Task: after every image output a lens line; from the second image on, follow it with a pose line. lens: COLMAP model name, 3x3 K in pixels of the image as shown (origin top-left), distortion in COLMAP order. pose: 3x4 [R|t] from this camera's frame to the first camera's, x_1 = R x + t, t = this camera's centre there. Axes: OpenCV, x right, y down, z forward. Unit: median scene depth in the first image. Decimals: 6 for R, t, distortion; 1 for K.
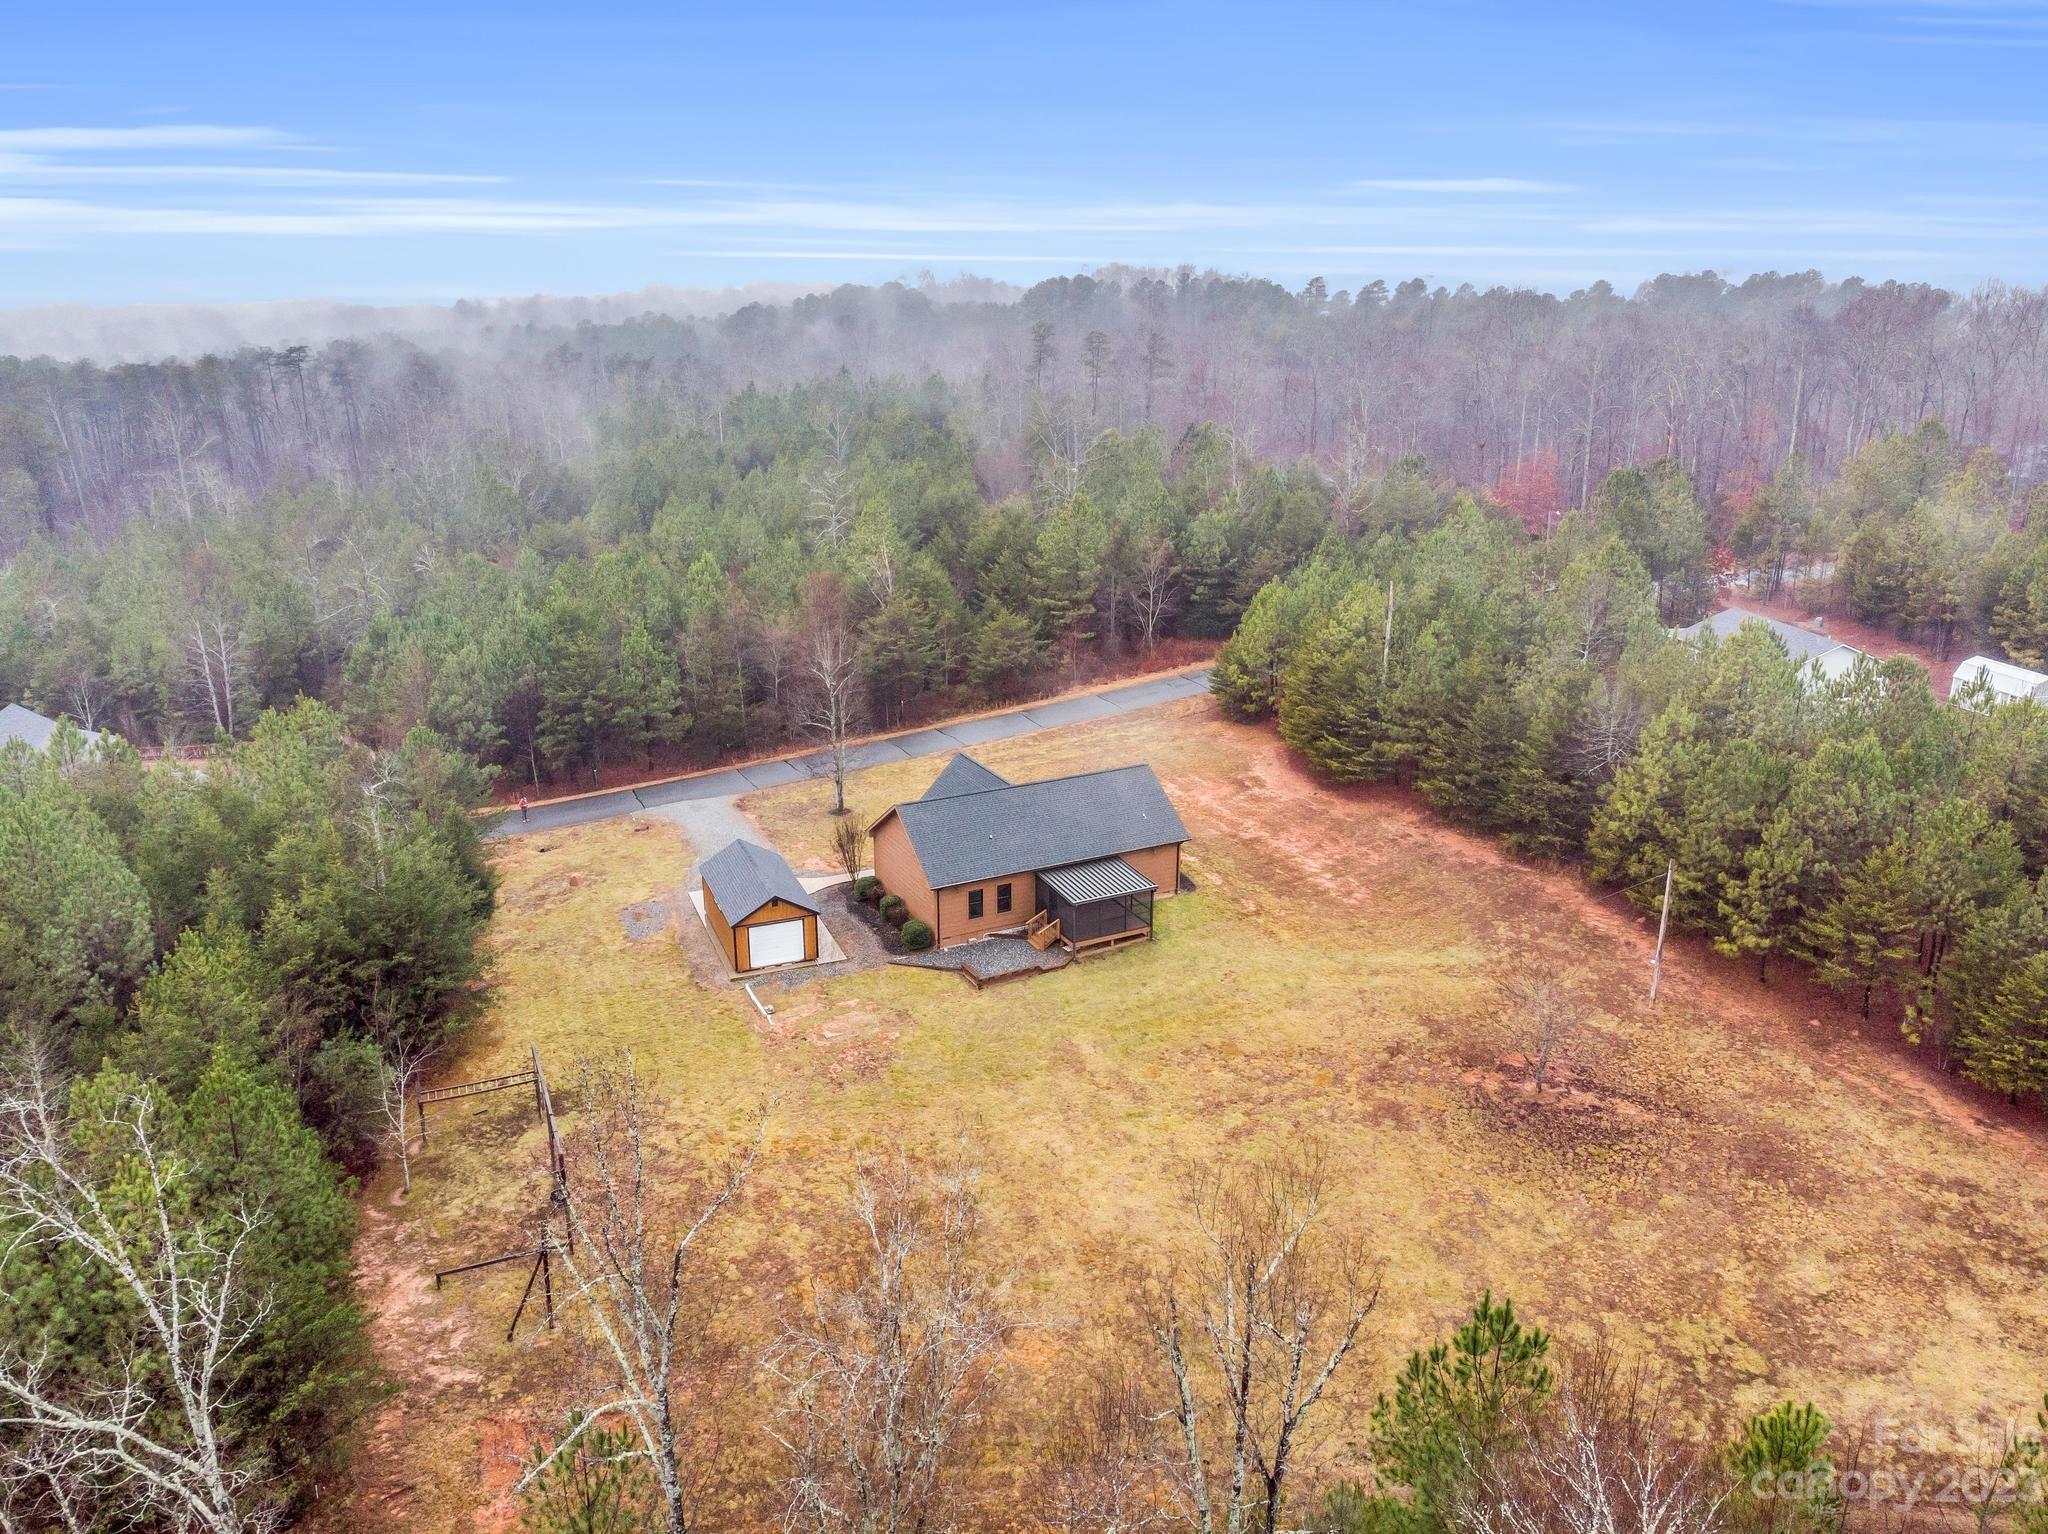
lens RADIAL K [[1481.3, 0, 1045.6], [0, 1481.3, 806.6], [0, 0, 1]] dist [-0.001346, 0.029358]
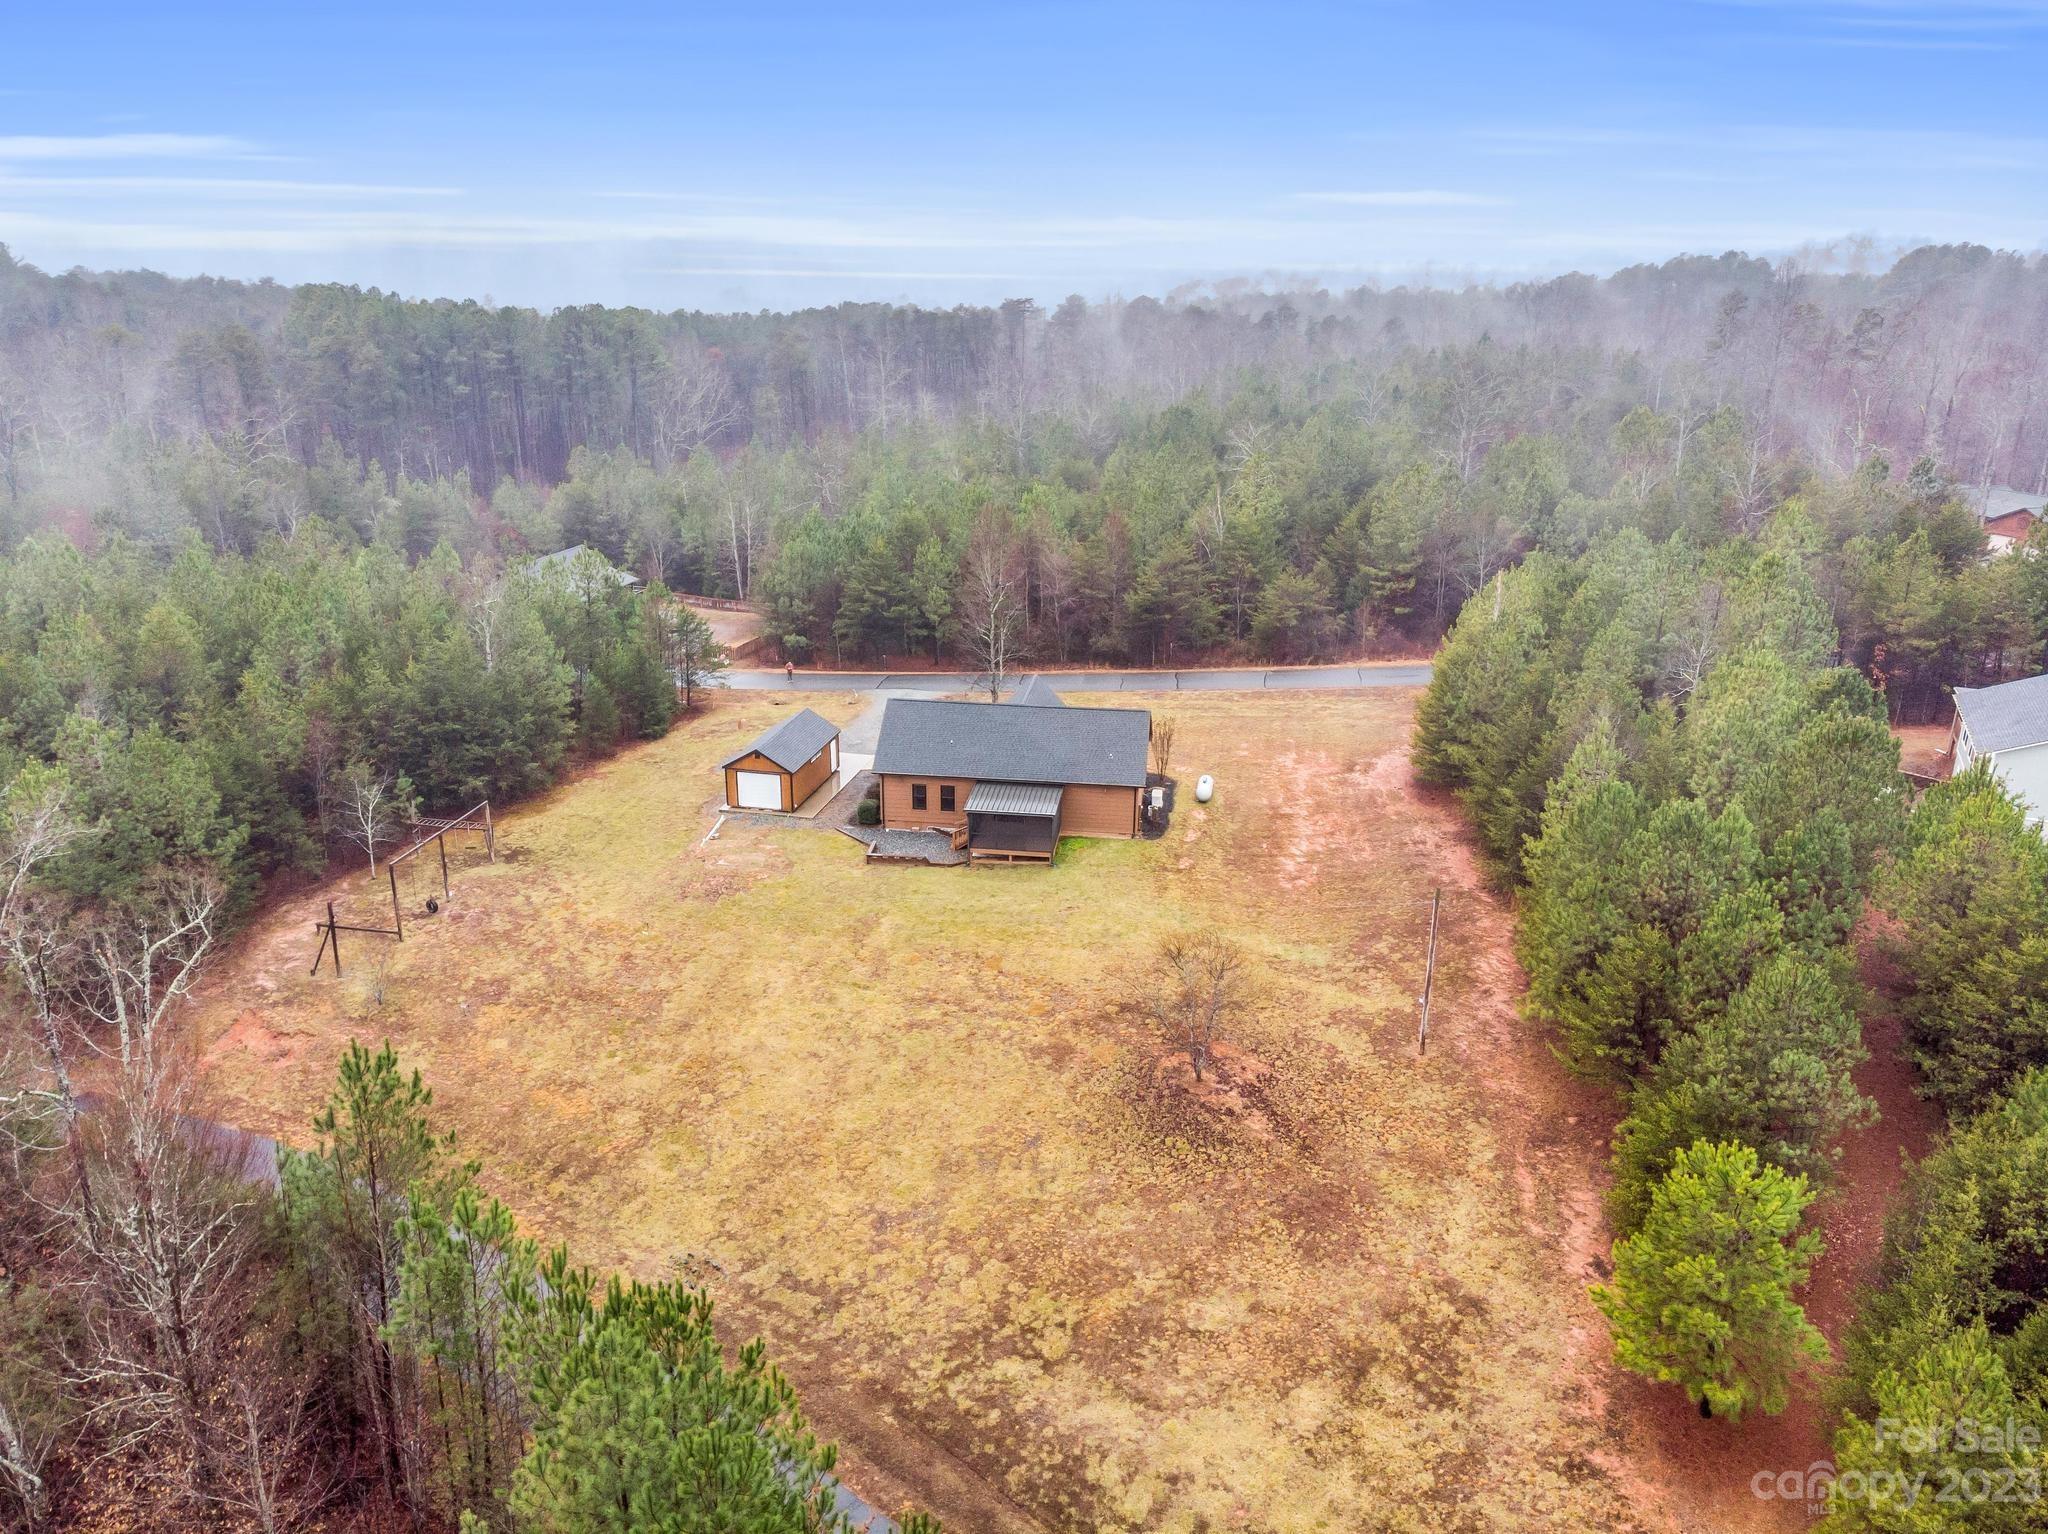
lens RADIAL K [[1502.7, 0, 1032.8], [0, 1502.7, 768.7], [0, 0, 1]] dist [0.004855, 0.004000]
pose [[0.817468, 0.193239, -0.542591, 0.704435], [-0.198211, 0.978884, 0.049996, -0.031168], [0.540794, 0.066677, 0.838508, 0.112334]]
